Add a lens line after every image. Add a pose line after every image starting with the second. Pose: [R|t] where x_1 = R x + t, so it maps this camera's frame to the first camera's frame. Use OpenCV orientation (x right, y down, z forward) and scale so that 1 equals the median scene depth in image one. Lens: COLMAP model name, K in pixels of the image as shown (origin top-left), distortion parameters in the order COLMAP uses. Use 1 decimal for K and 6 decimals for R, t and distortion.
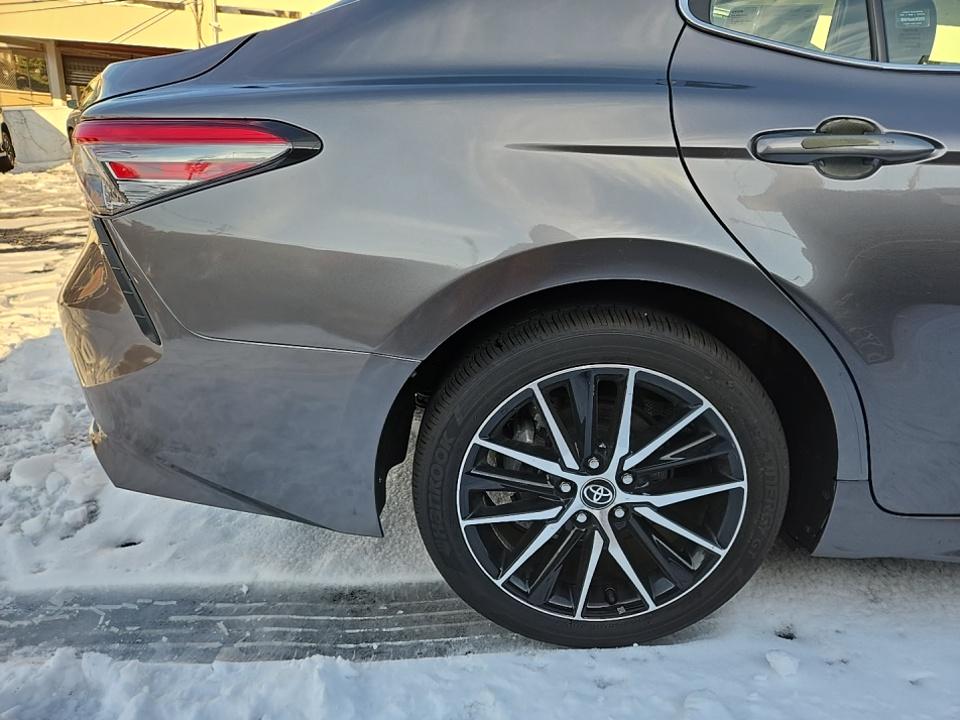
lens RADIAL K [[637.8, 0, 478.3], [0, 637.8, 360.0], [0, 0, 1]] dist [0.036614, -0.021345]
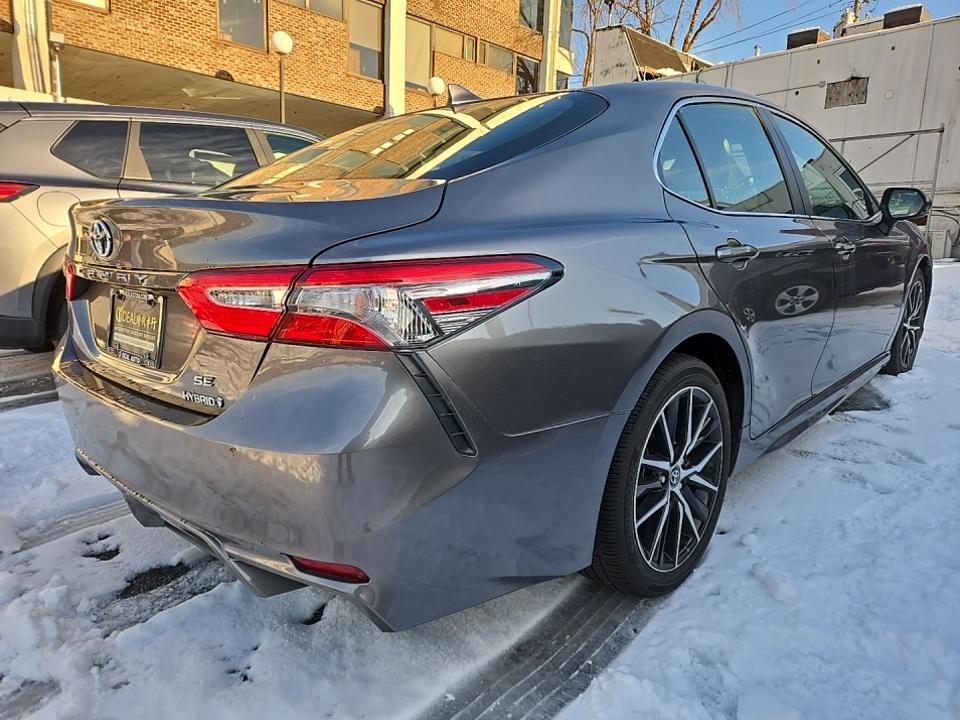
lens RADIAL K [[637.8, 0, 481.2], [0, 637.8, 361.4], [0, 0, 1]] dist [0.036614, -0.021345]
pose [[0.670489, -0.159208, 0.724636, -1.186263], [0.255742, 0.966440, -0.024297, -0.138435], [-0.696449, 0.201611, 0.688703, 0.207860]]
